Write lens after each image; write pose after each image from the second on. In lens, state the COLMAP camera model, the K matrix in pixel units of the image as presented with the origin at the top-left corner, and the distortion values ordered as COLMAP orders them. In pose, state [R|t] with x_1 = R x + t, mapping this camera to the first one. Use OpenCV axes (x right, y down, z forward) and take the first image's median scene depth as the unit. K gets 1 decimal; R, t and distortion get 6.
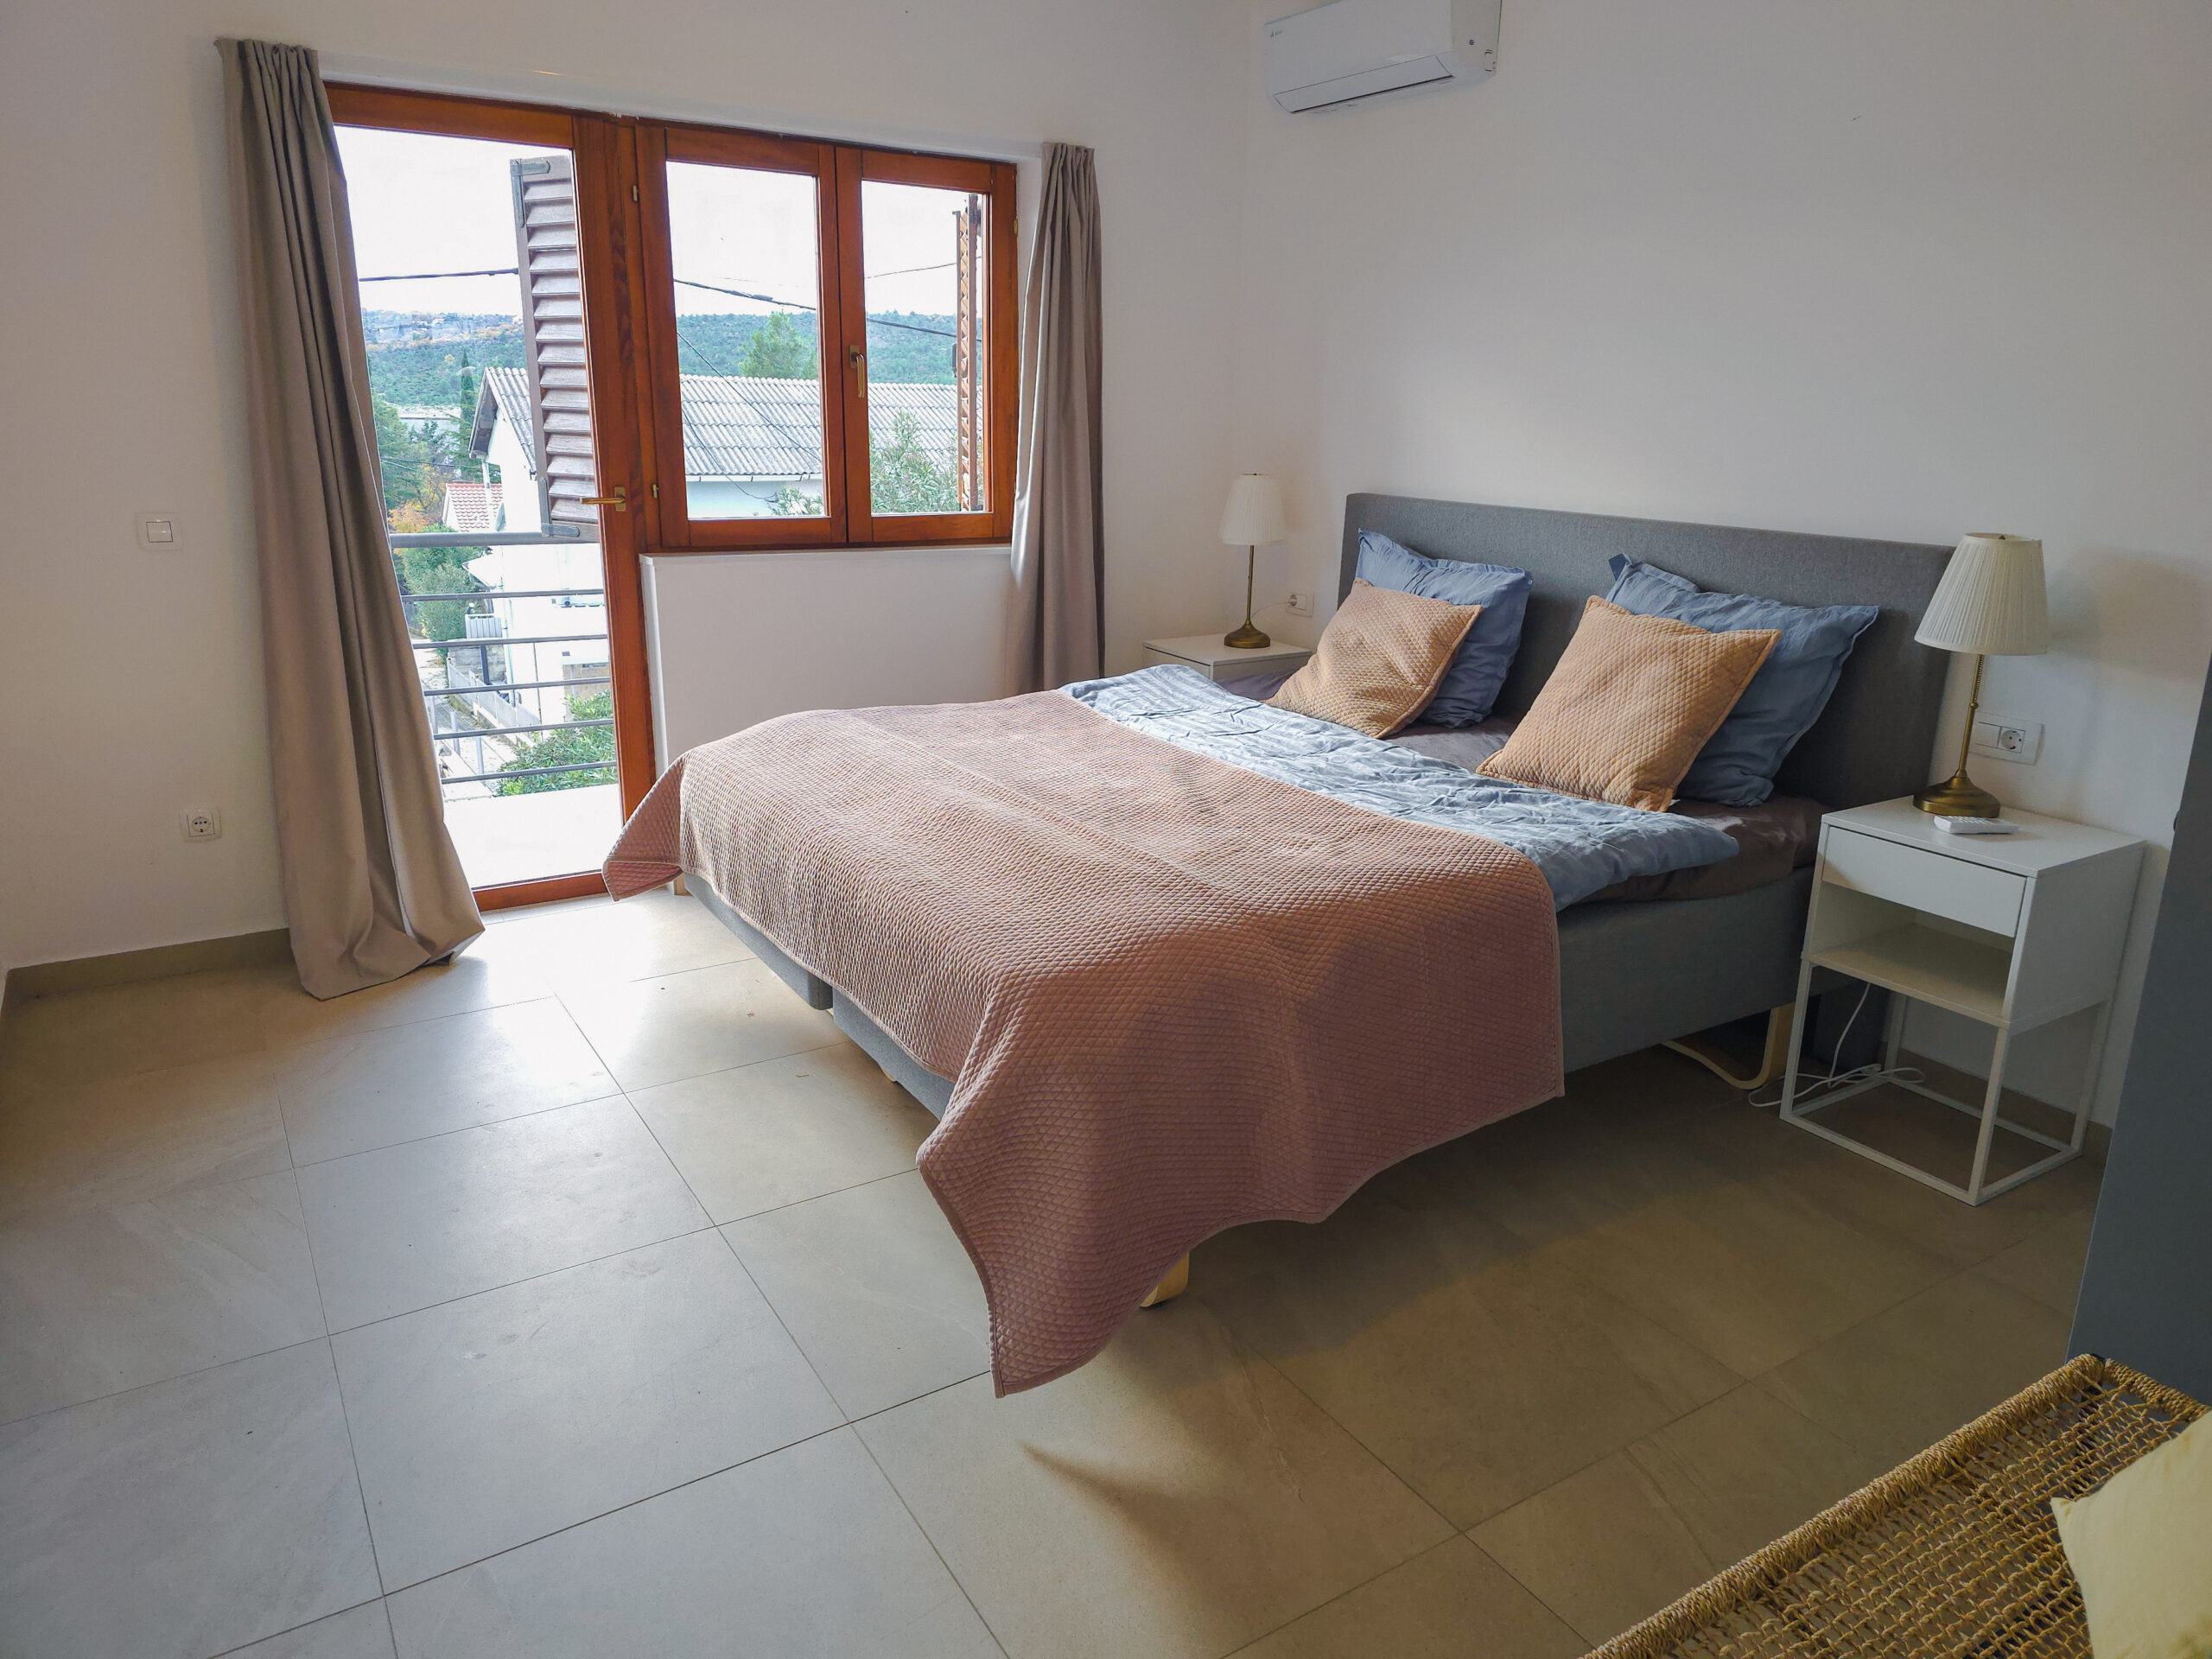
lens RADIAL K [[1464.0, 0, 1102.8], [0, 1464.0, 801.1], [0, 0, 1]] dist [0.094455, -0.093677]
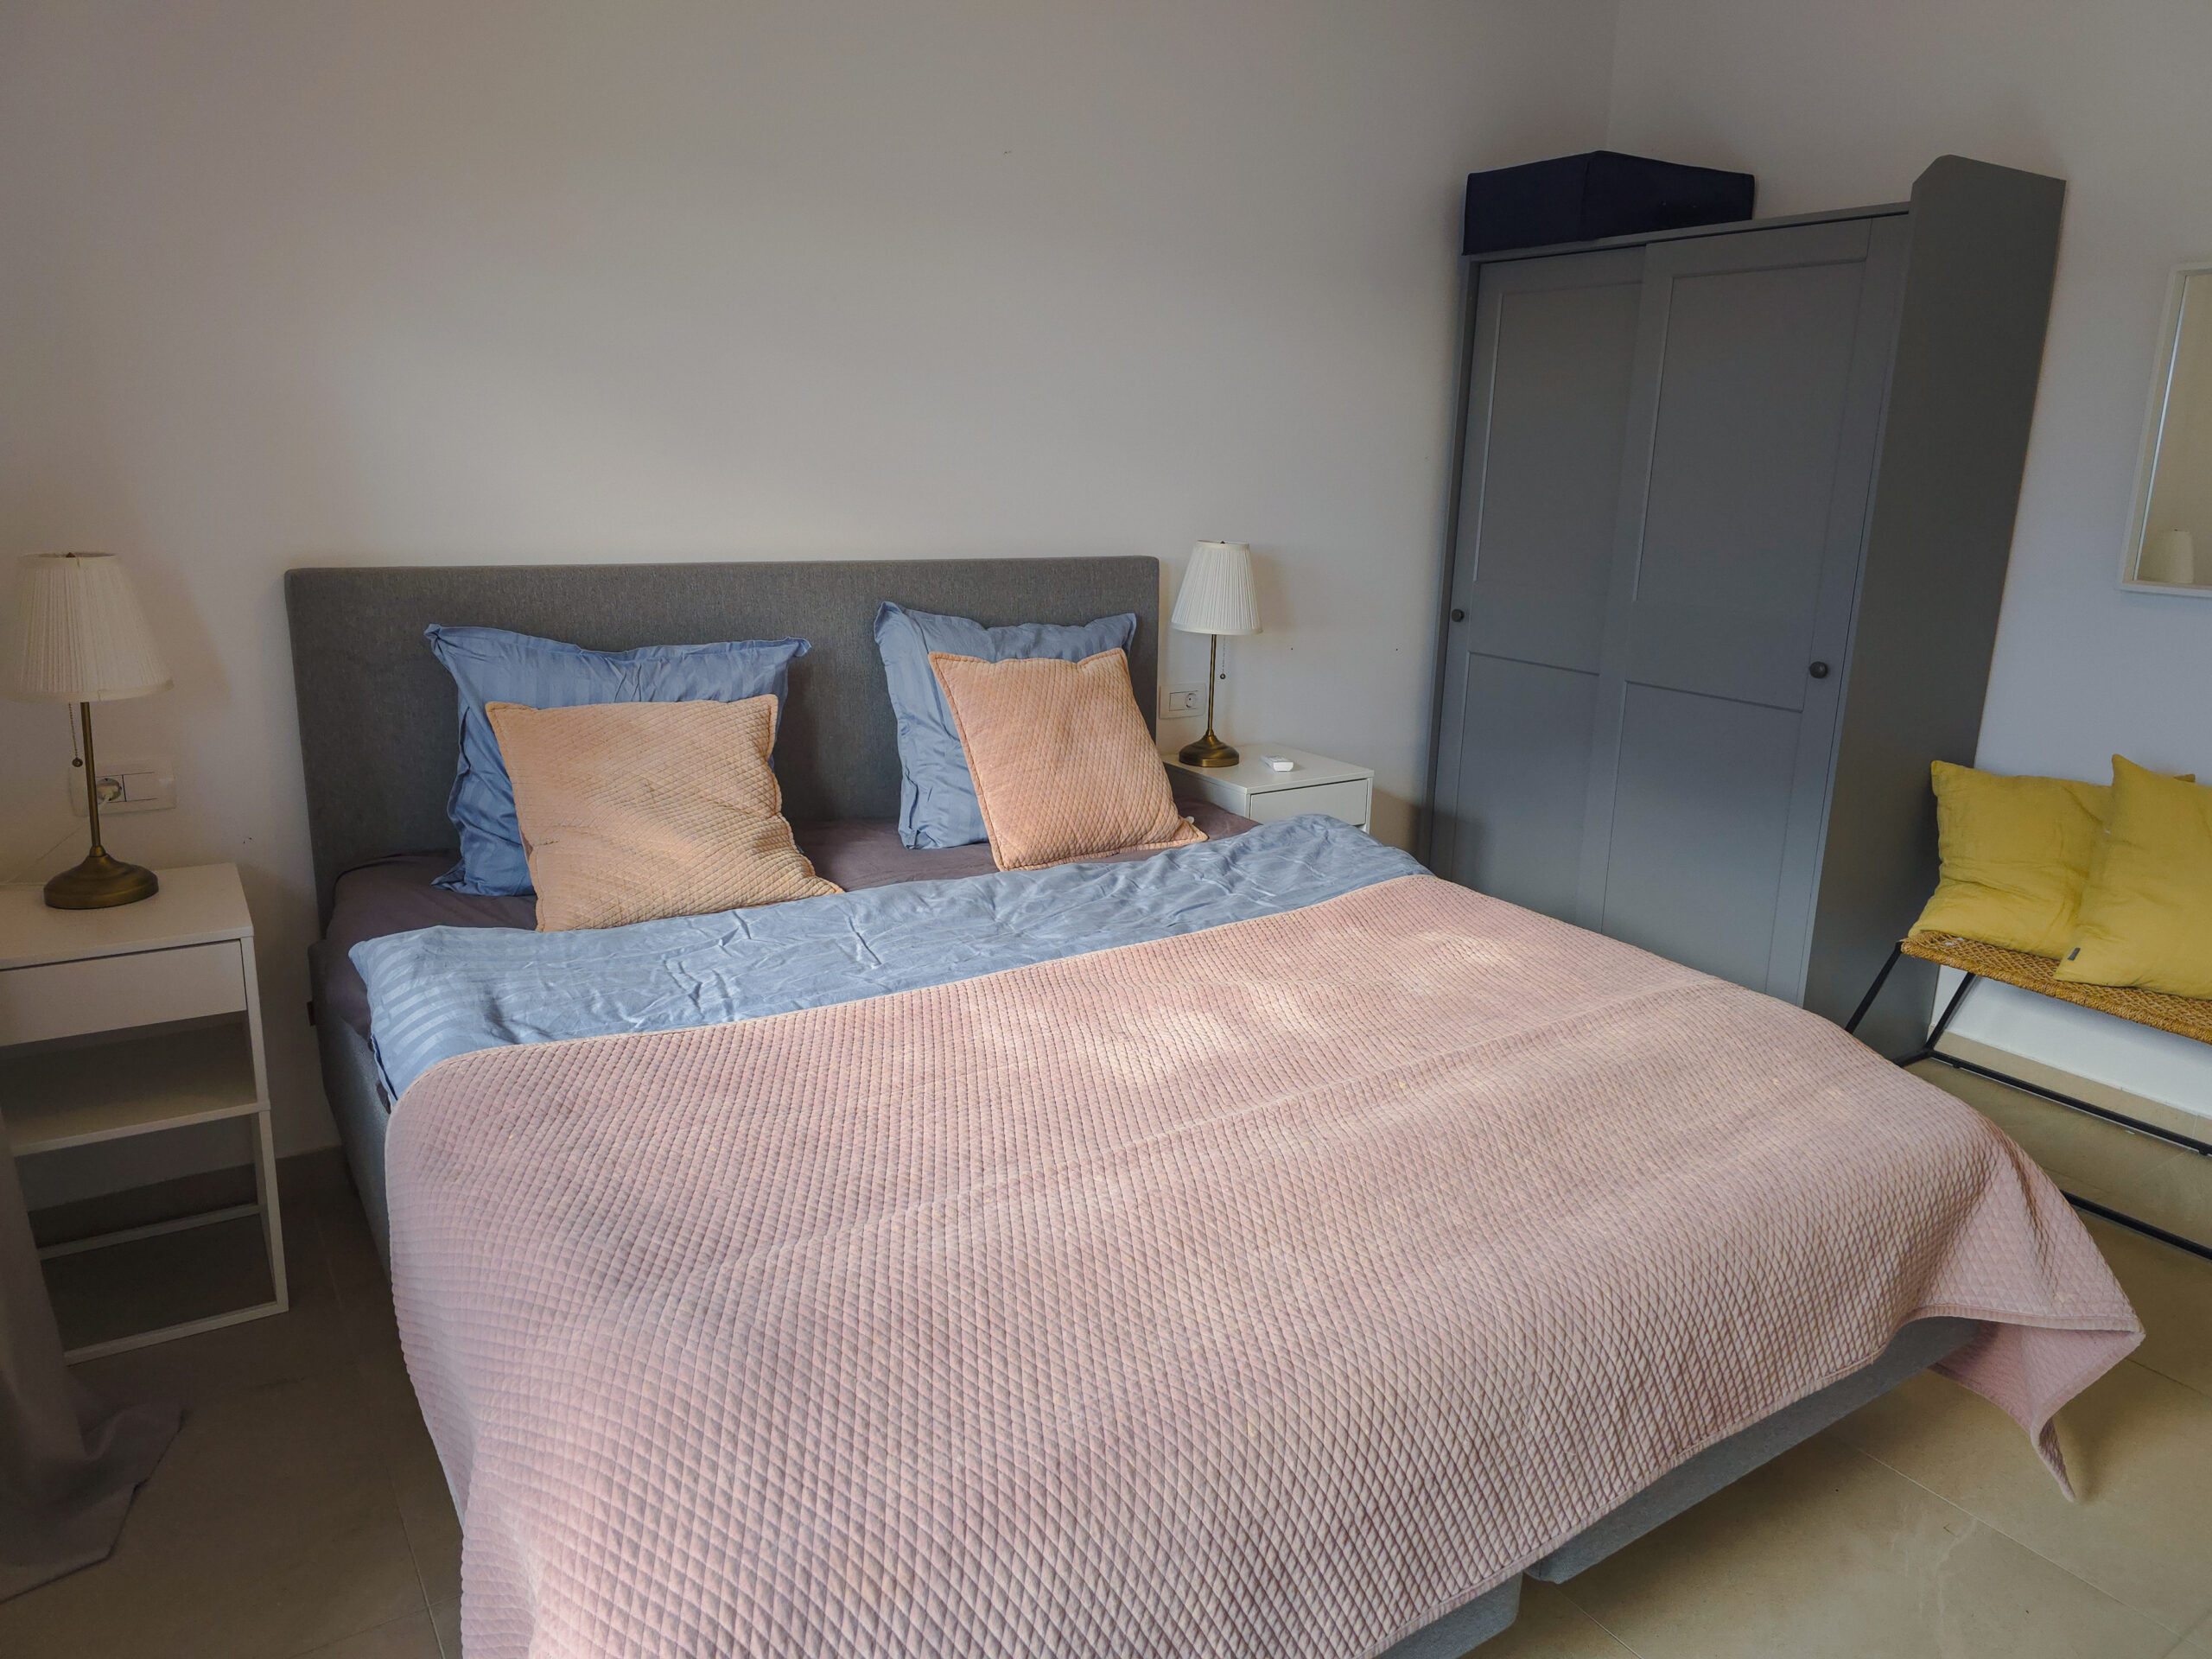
lens RADIAL K [[1464.0, 0, 1102.8], [0, 1464.0, 801.1], [0, 0, 1]] dist [0.094455, -0.093677]
pose [[-0.067671, -0.229052, 0.971059, -0.389826], [0.232115, 0.942970, 0.238602, -0.176861], [-0.970331, 0.241544, -0.010646, 0.689339]]
